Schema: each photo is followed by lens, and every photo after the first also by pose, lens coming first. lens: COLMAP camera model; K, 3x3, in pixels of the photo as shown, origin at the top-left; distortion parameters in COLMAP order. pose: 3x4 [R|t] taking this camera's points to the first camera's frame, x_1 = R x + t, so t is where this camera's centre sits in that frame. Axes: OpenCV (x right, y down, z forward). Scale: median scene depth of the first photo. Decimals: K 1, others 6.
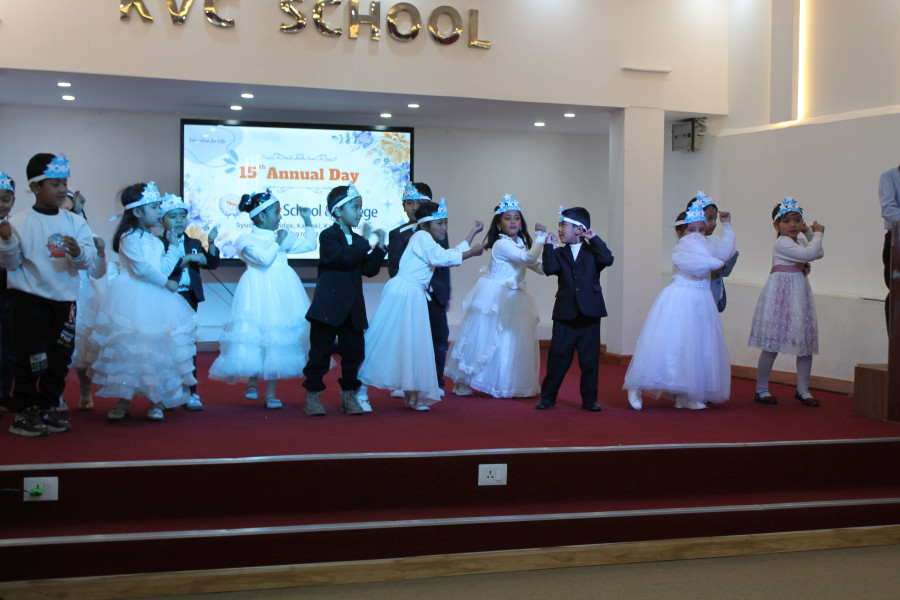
lens RADIAL K [[1273.1, 0, 450.9], [0, 1273.1, 281.0], [0, 0, 1]] dist [-0.033327, 0.042564]
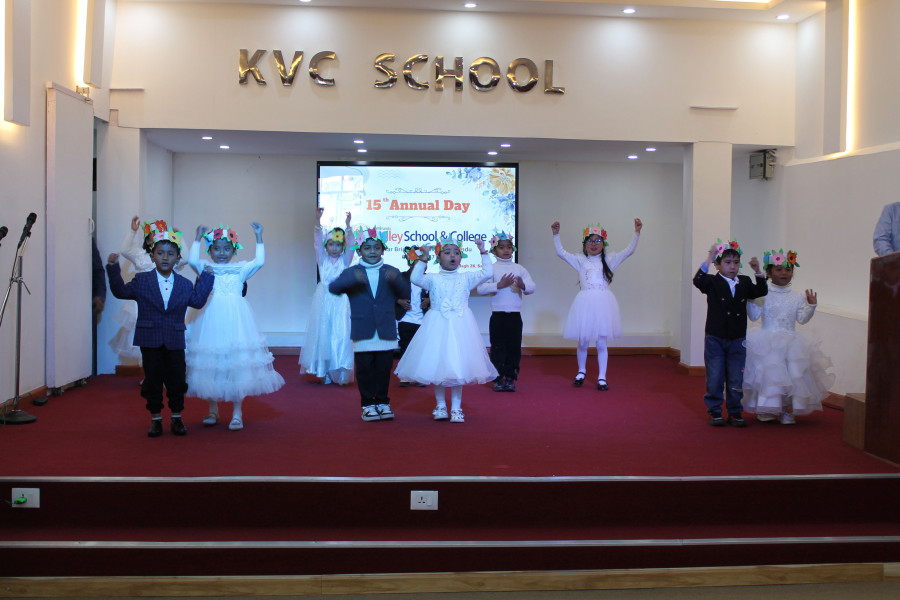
lens RADIAL K [[1039.5, 0, 448.6], [0, 1039.5, 299.4], [0, 0, 1]] dist [-0.074314, 0.026661]
pose [[0.972878, 0.006572, -0.231224, 0.132867], [-0.000614, 0.999666, 0.025828, -0.022389], [0.231317, -0.024986, 0.972558, 0.073016]]
